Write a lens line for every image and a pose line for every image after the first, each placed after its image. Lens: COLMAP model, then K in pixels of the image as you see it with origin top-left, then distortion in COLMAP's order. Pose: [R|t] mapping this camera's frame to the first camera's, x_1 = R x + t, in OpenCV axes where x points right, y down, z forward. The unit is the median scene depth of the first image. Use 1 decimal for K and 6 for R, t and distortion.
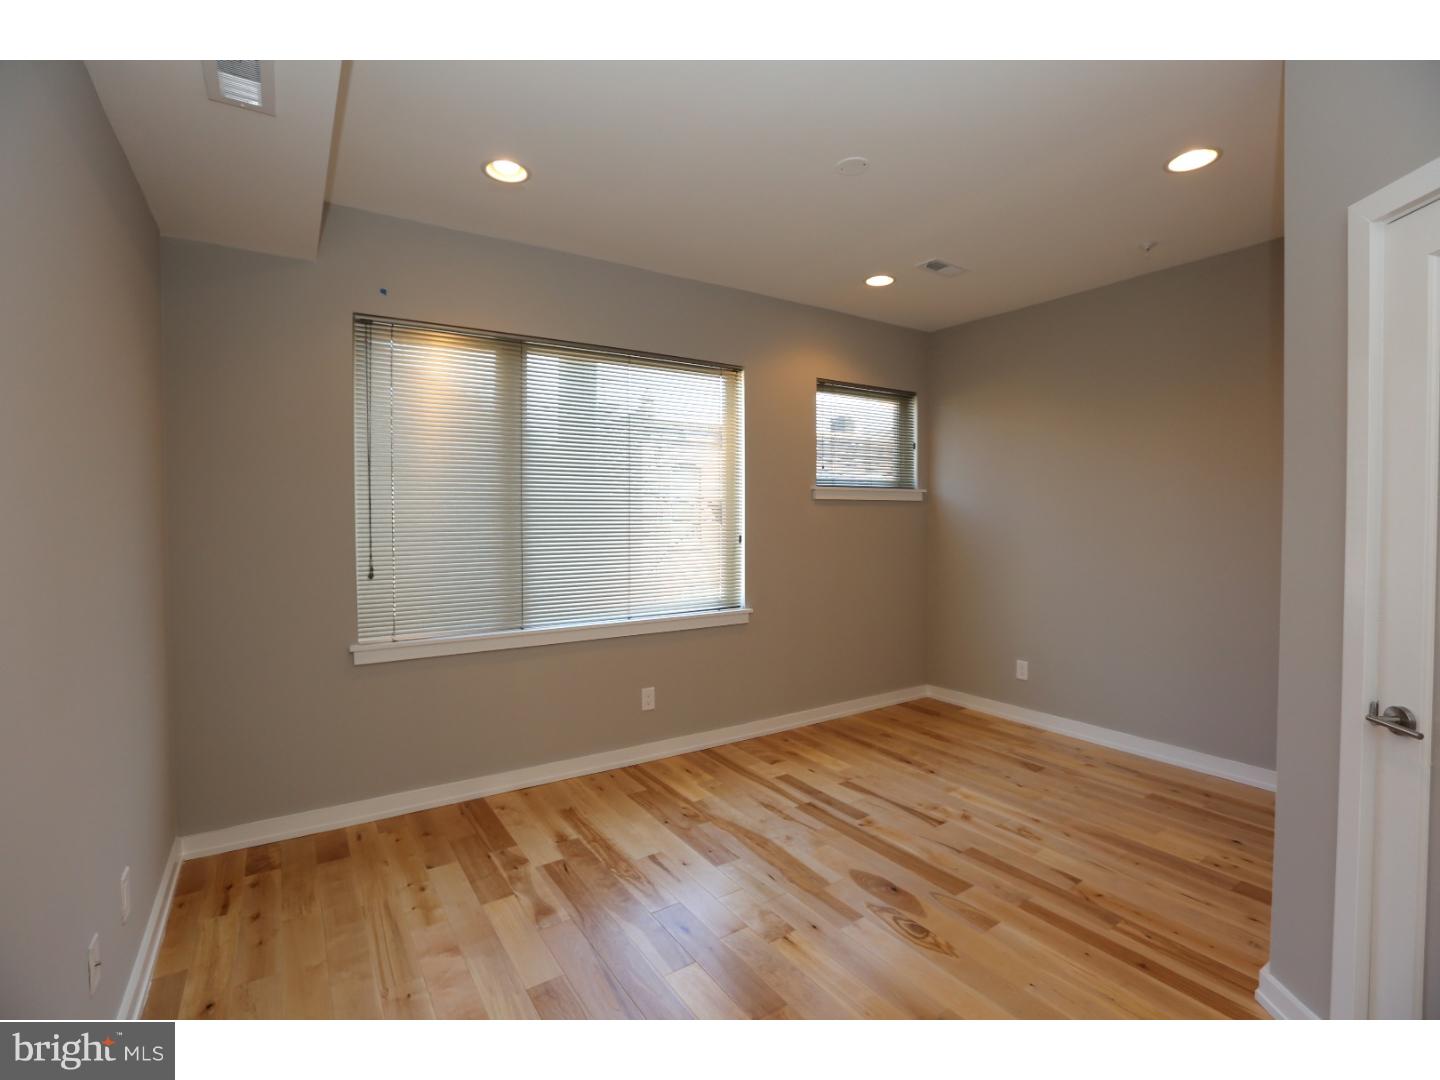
lens RADIAL K [[661.9, 0, 726.4], [0, 661.9, 534.3], [0, 0, 1]] dist [-0.058587, 0.021538]
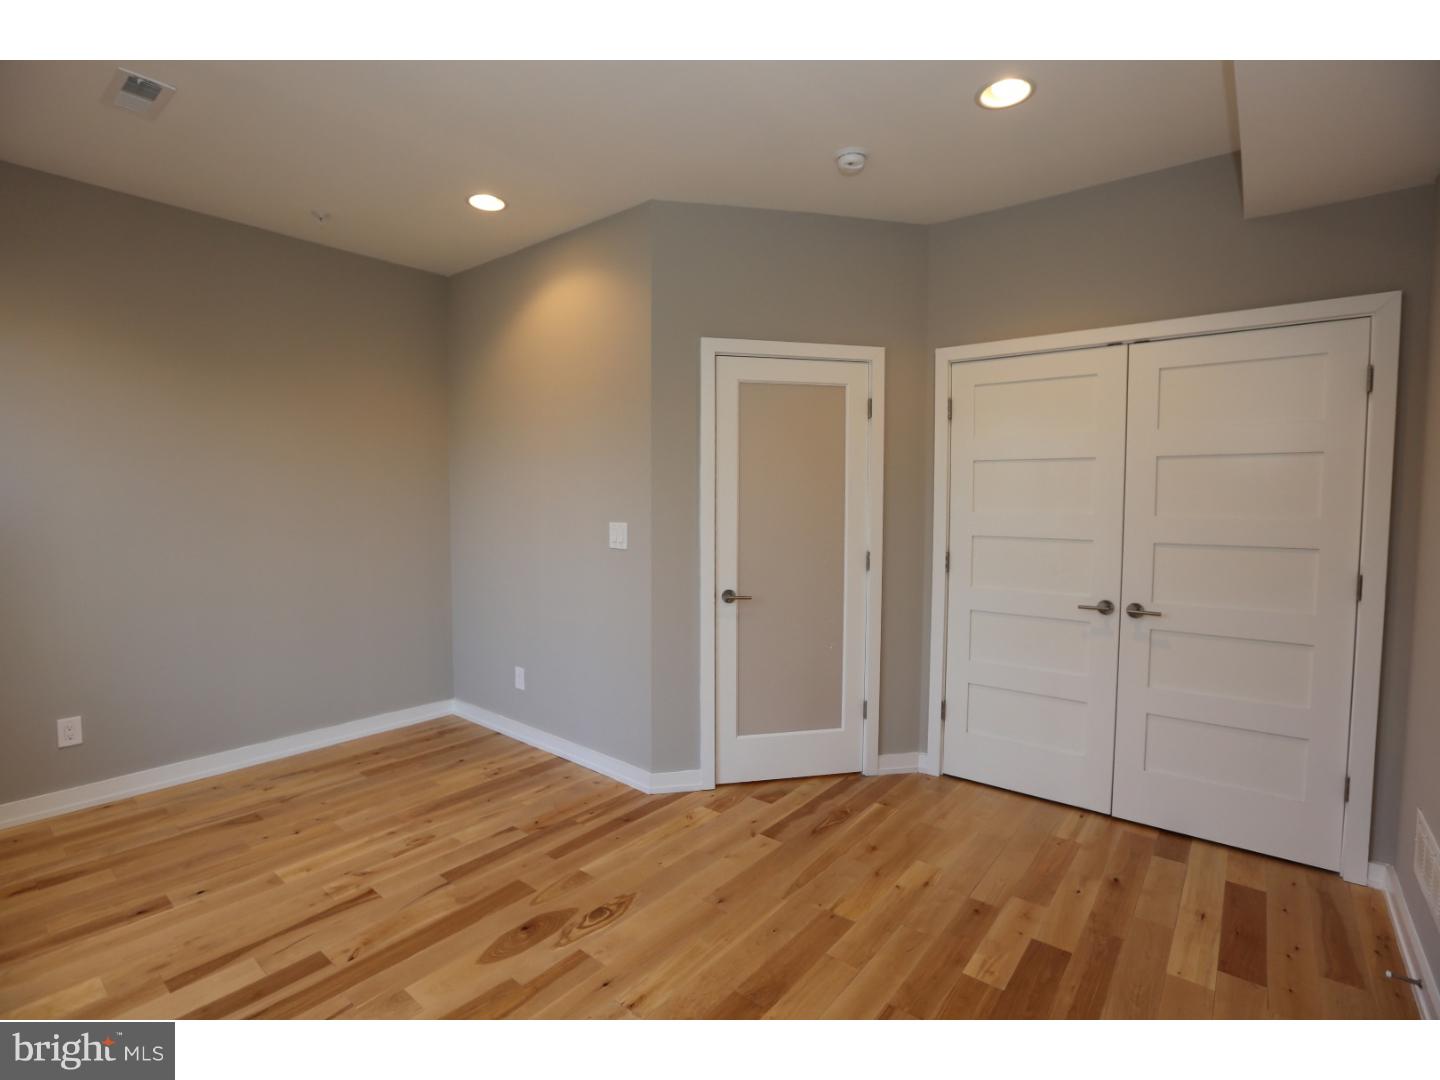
lens RADIAL K [[661.9, 0, 726.4], [0, 661.9, 534.3], [0, 0, 1]] dist [-0.058587, 0.021538]
pose [[-0.286472, -0.054587, 0.956532, -0.526950], [0.020528, 0.997797, 0.063089, -0.032357], [-0.957869, 0.037709, -0.284720, 0.805192]]
